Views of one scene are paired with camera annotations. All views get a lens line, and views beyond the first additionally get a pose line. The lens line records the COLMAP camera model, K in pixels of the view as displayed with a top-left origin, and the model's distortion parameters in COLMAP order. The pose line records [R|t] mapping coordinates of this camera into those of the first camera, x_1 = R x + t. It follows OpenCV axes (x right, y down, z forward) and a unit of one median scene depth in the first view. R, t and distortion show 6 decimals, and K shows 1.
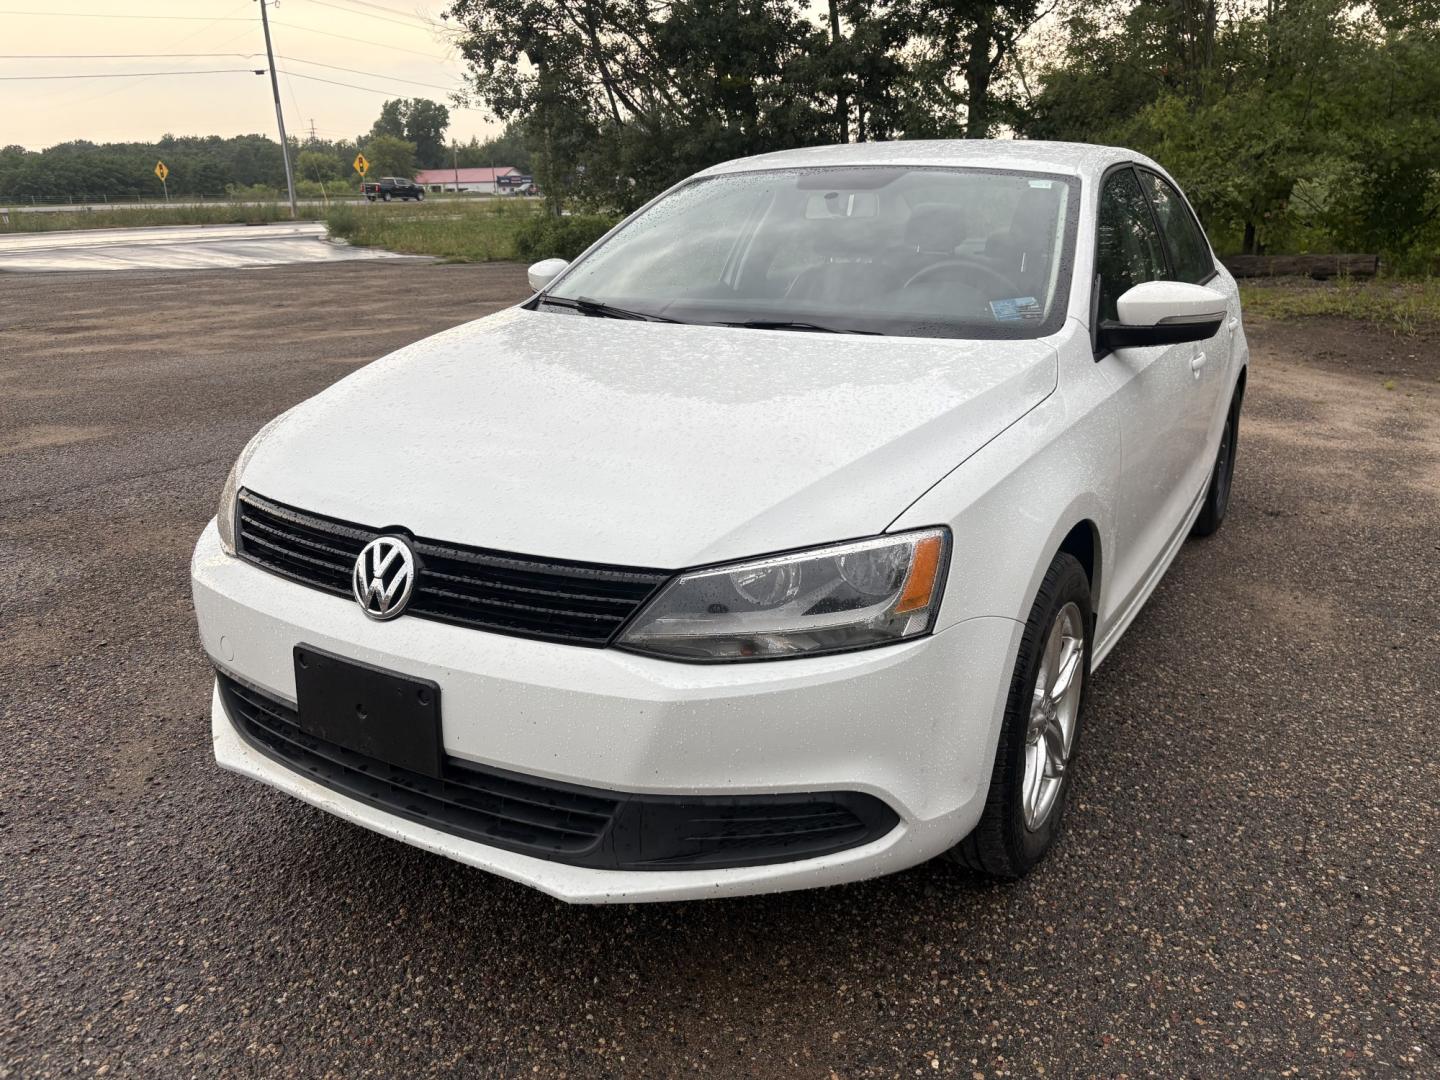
lens RADIAL K [[1100.7, 0, 722.6], [0, 1100.7, 532.1], [0, 0, 1]] dist [0.051047, -0.041195]
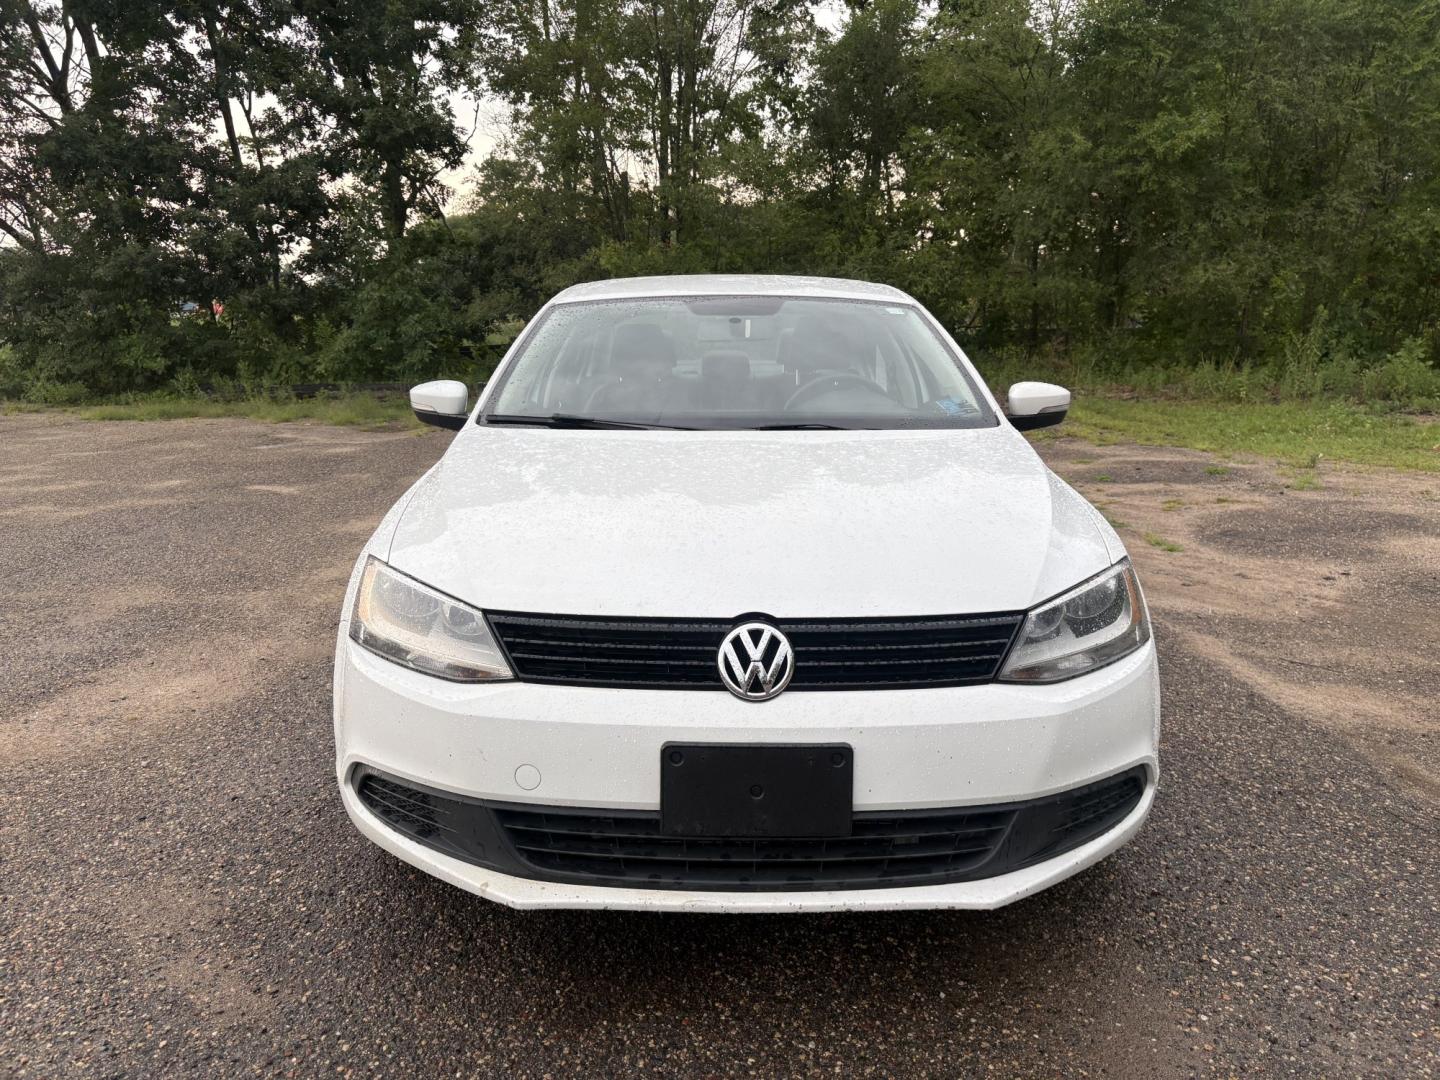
lens RADIAL K [[1100.7, 0, 722.6], [0, 1100.7, 532.1], [0, 0, 1]] dist [0.051047, -0.041195]
pose [[0.853477, -0.086929, 0.513828, -0.873613], [0.142025, 0.987466, -0.068847, -0.013475], [-0.501403, 0.131735, 0.855126, 0.092116]]
